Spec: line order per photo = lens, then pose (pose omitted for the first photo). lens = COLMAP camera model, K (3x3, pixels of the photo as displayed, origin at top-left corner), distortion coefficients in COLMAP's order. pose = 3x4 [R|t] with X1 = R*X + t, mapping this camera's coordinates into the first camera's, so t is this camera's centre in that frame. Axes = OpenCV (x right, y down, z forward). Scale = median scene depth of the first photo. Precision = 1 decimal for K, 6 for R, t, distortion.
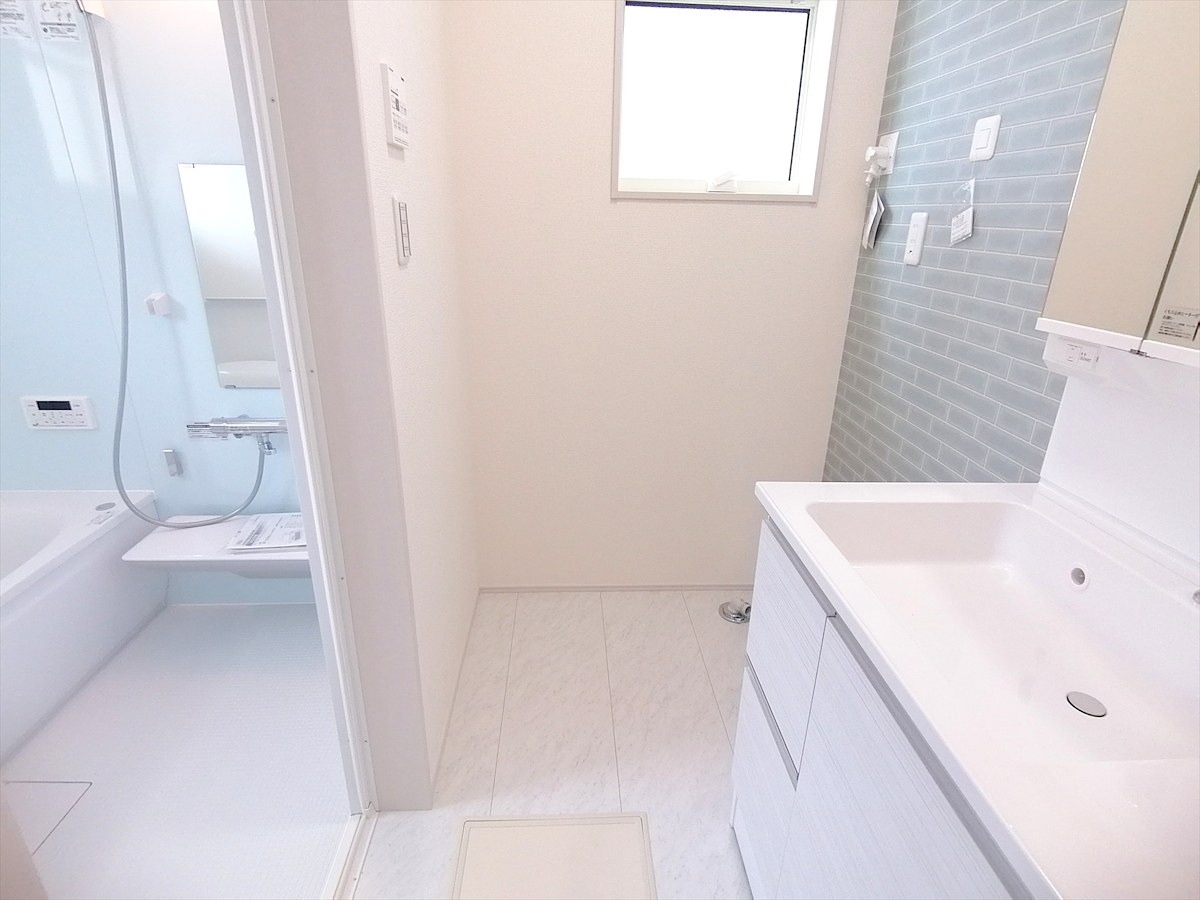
lens RADIAL K [[607.0, 0, 593.3], [0, 607.0, 438.6], [0, 0, 1]] dist [0.000884, 0.000444]
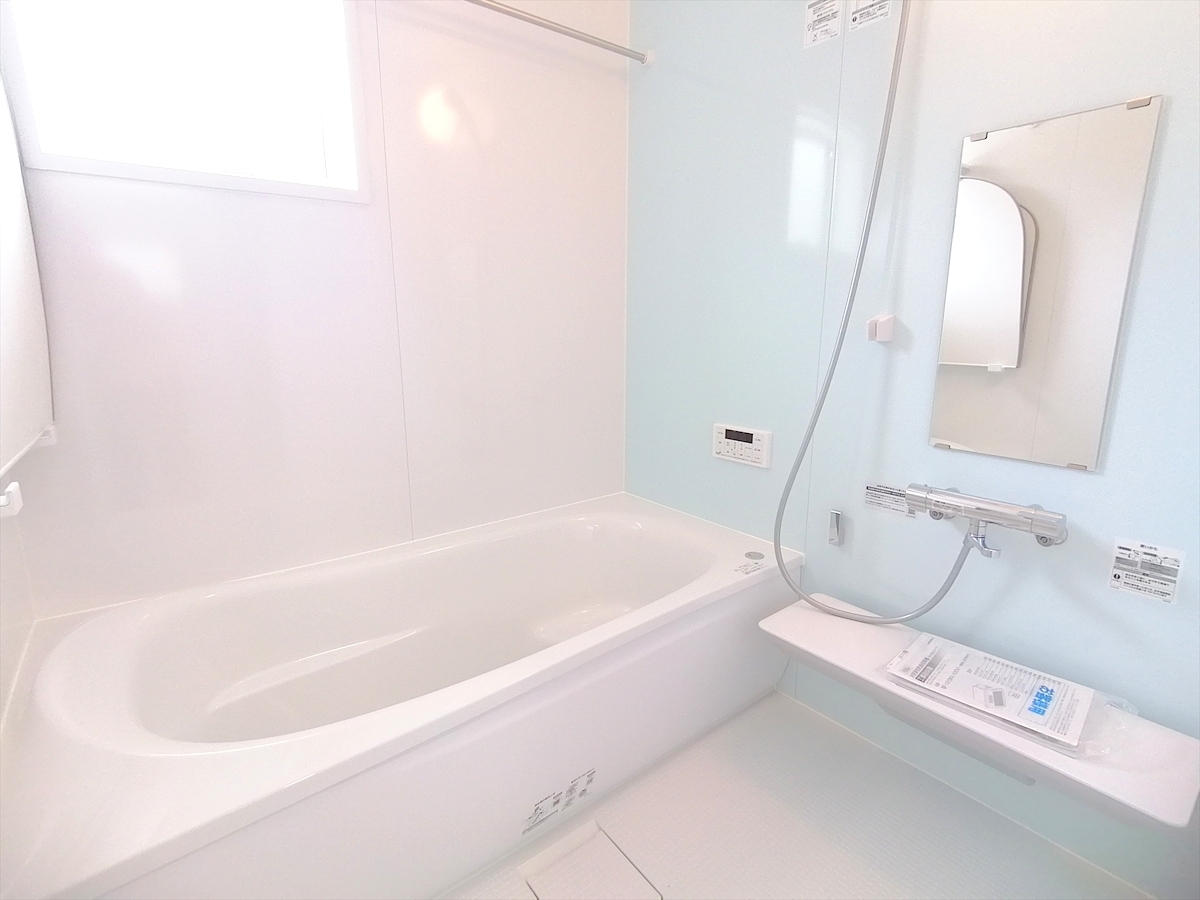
lens RADIAL K [[590.9, 0, 598.6], [0, 590.9, 444.9], [0, 0, 1]] dist [0.000824, -0.005376]
pose [[0.596899, 0.154483, -0.787303, -0.295949], [-0.271859, 0.962181, -0.017314, 0.034769], [0.754854, 0.224370, 0.616323, 0.274935]]
